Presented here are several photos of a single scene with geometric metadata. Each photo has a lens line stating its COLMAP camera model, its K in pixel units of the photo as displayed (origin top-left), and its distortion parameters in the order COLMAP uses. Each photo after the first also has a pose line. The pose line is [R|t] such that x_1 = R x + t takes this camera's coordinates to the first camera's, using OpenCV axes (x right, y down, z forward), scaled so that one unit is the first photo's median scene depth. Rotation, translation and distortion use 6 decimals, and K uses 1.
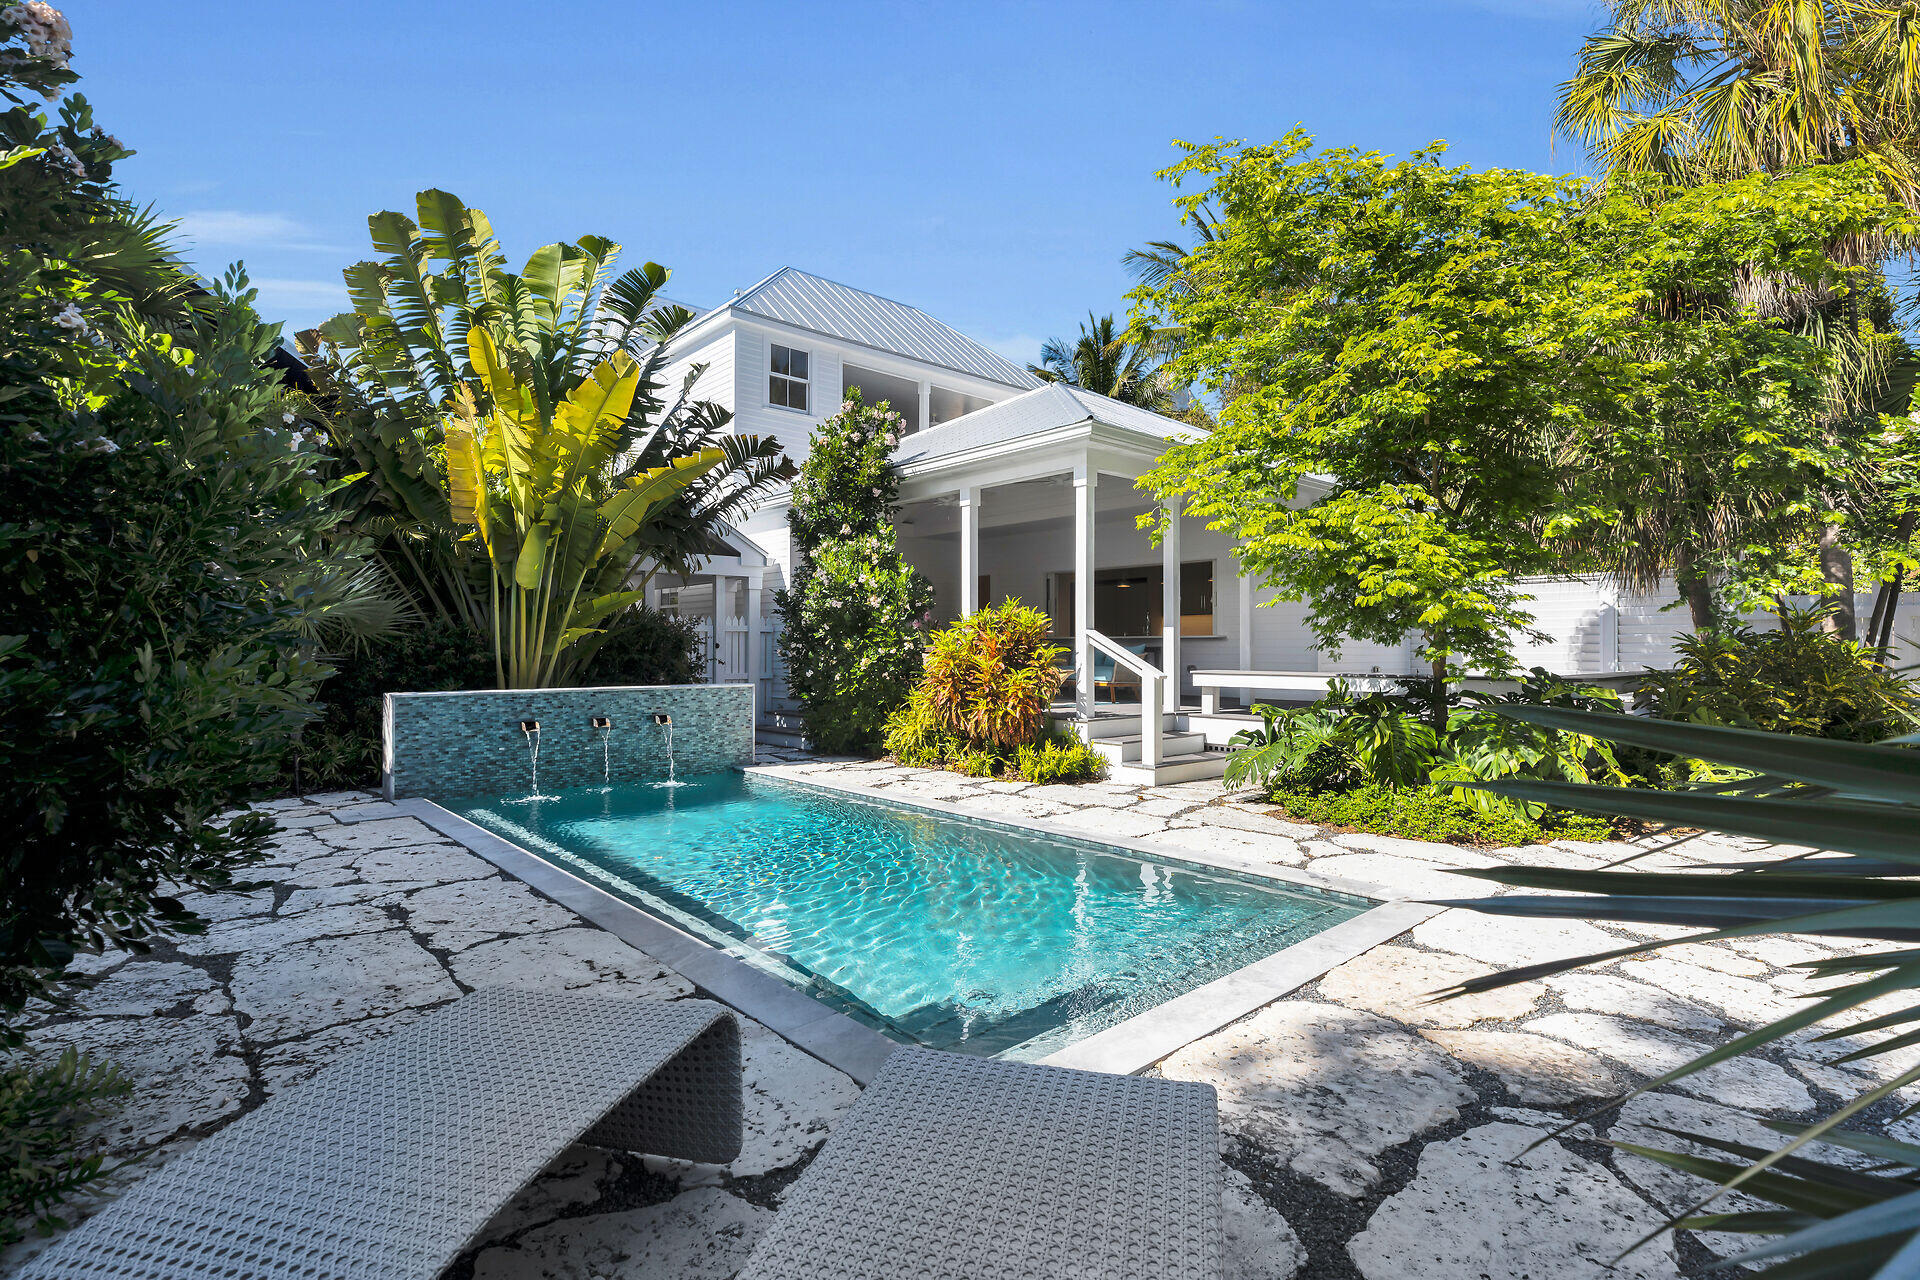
lens RADIAL K [[896.9, 0, 961.6], [0, 896.9, 646.9], [0, 0, 1]] dist [-0.002737, -0.000013]
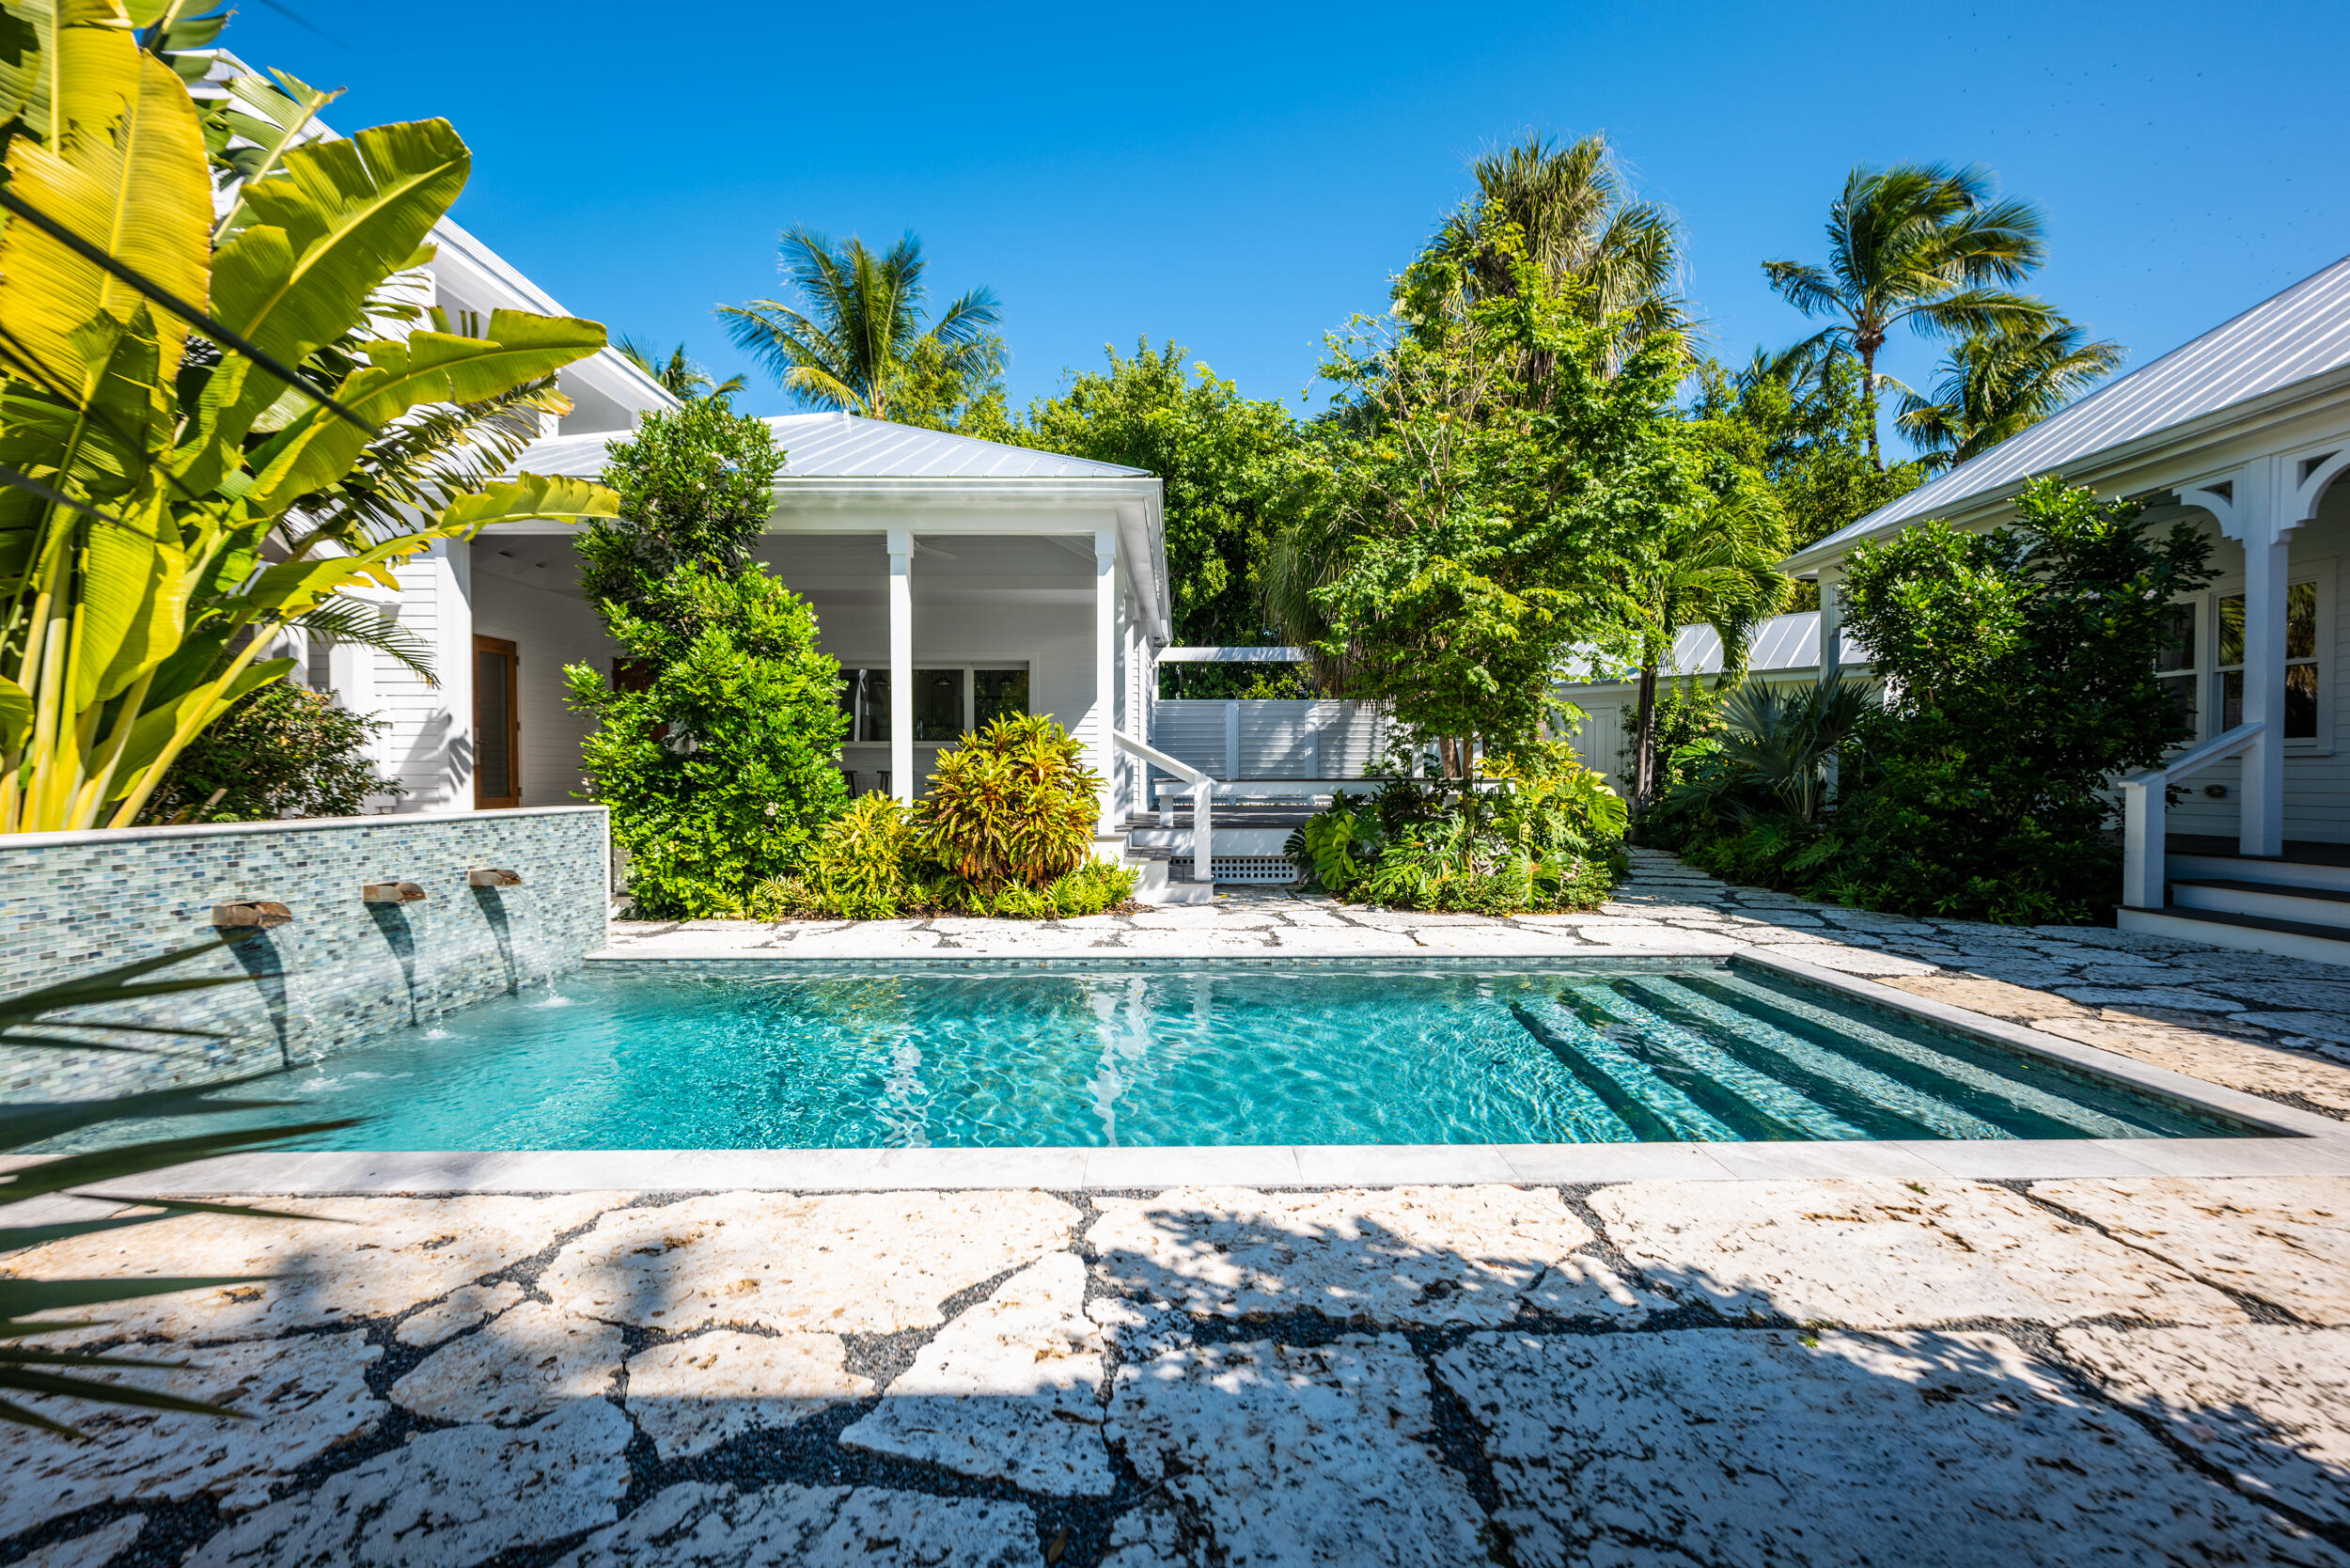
lens RADIAL K [[941.8, 0, 1188.1], [0, 941.8, 788.0], [0, 0, 1]] dist [-0.003260, 0.000664]
pose [[0.667583, -0.013078, 0.744421, -0.456664], [0.000625, 0.999855, 0.017004, 0.021460], [-0.744535, -0.010886, 0.667494, 0.353429]]
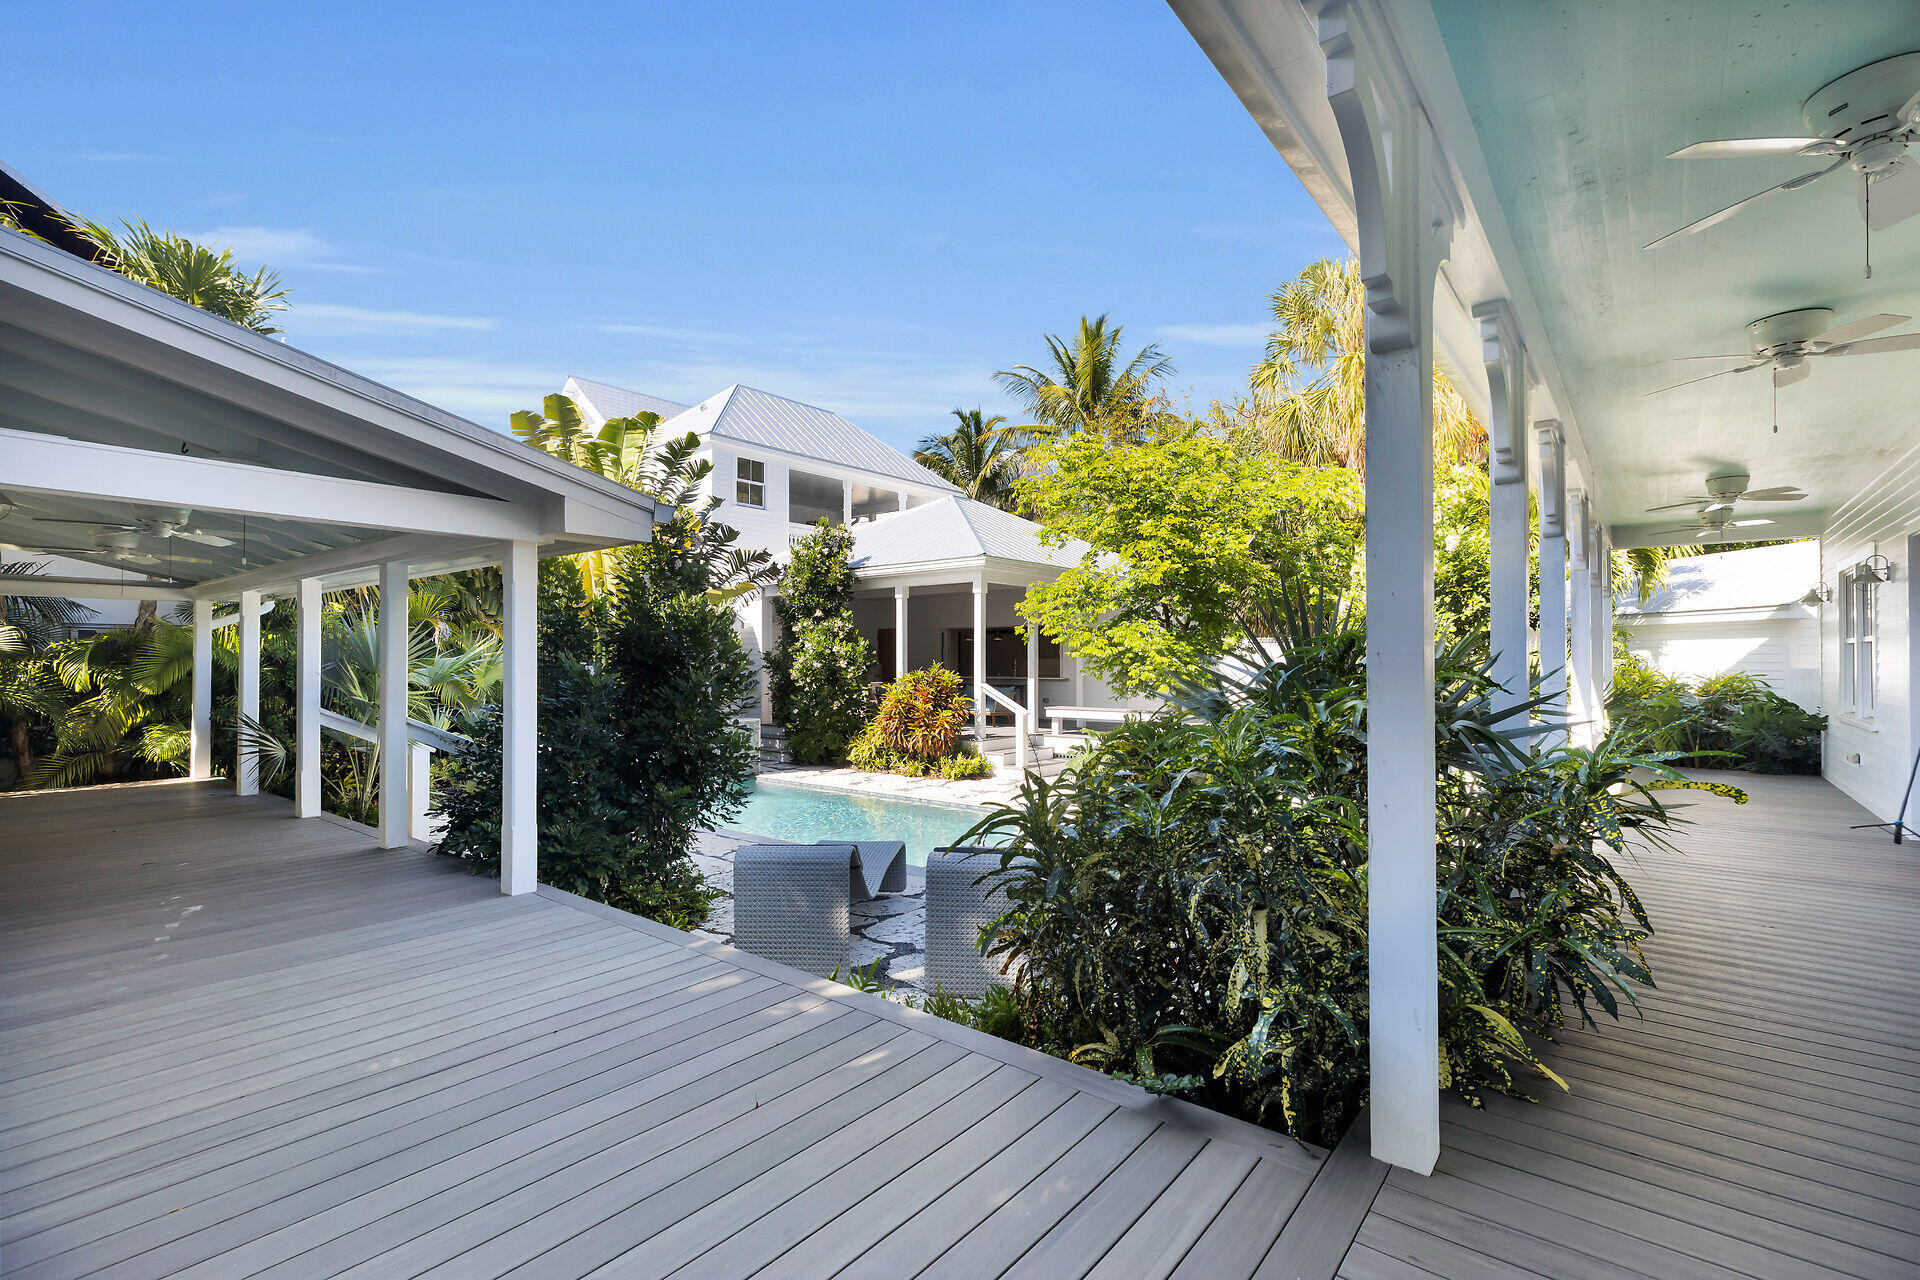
lens RADIAL K [[896.9, 0, 958.8], [0, 896.9, 637.9], [0, 0, 1]] dist [-0.002737, -0.000013]
pose [[0.988441, -0.000173, 0.151605, -0.141863], [0.003312, 0.999785, -0.020450, -0.066654], [-0.151568, 0.020716, 0.988230, -0.572113]]
